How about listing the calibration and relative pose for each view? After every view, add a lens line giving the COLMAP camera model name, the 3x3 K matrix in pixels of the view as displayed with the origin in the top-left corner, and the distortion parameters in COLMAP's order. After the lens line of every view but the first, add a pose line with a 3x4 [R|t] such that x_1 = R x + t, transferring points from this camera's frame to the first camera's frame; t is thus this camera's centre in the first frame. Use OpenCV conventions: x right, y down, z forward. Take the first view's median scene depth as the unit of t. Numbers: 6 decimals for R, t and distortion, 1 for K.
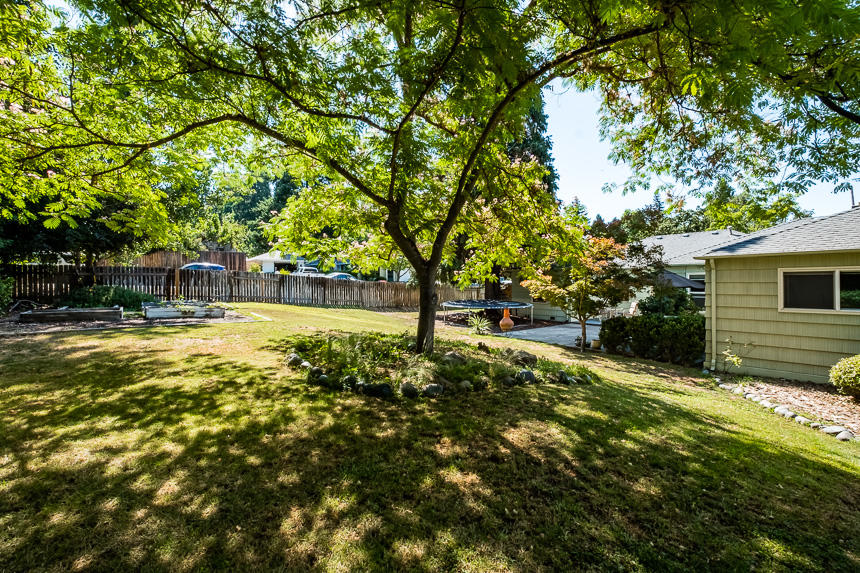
lens RADIAL K [[397.8, 0, 431.1], [0, 397.8, 280.4], [0, 0, 1]] dist [0.000778, -0.000076]
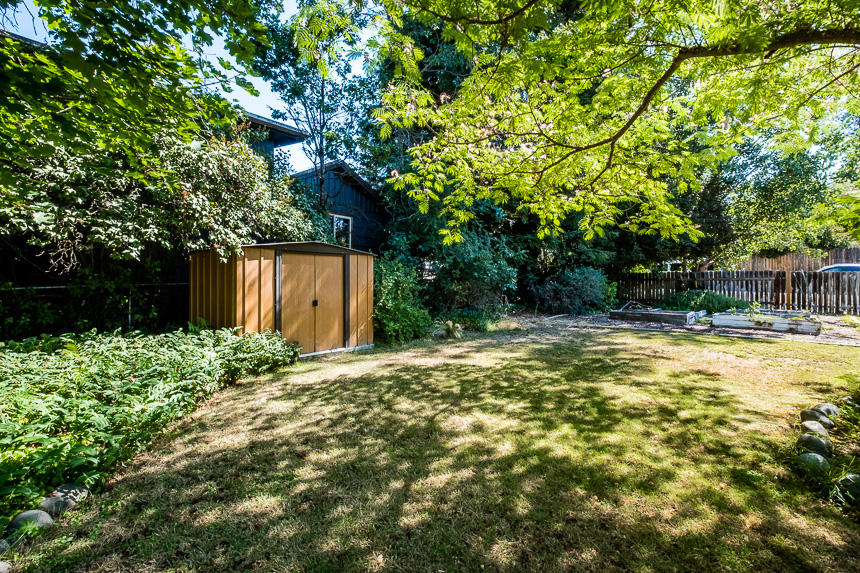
lens RADIAL K [[397.8, 0, 431.1], [0, 397.8, 280.4], [0, 0, 1]] dist [0.000778, -0.000076]
pose [[0.174168, -0.014971, -0.984602, 0.150144], [-0.005541, 0.999854, -0.016183, 0.019081], [0.984700, 0.008275, 0.174060, 0.375709]]
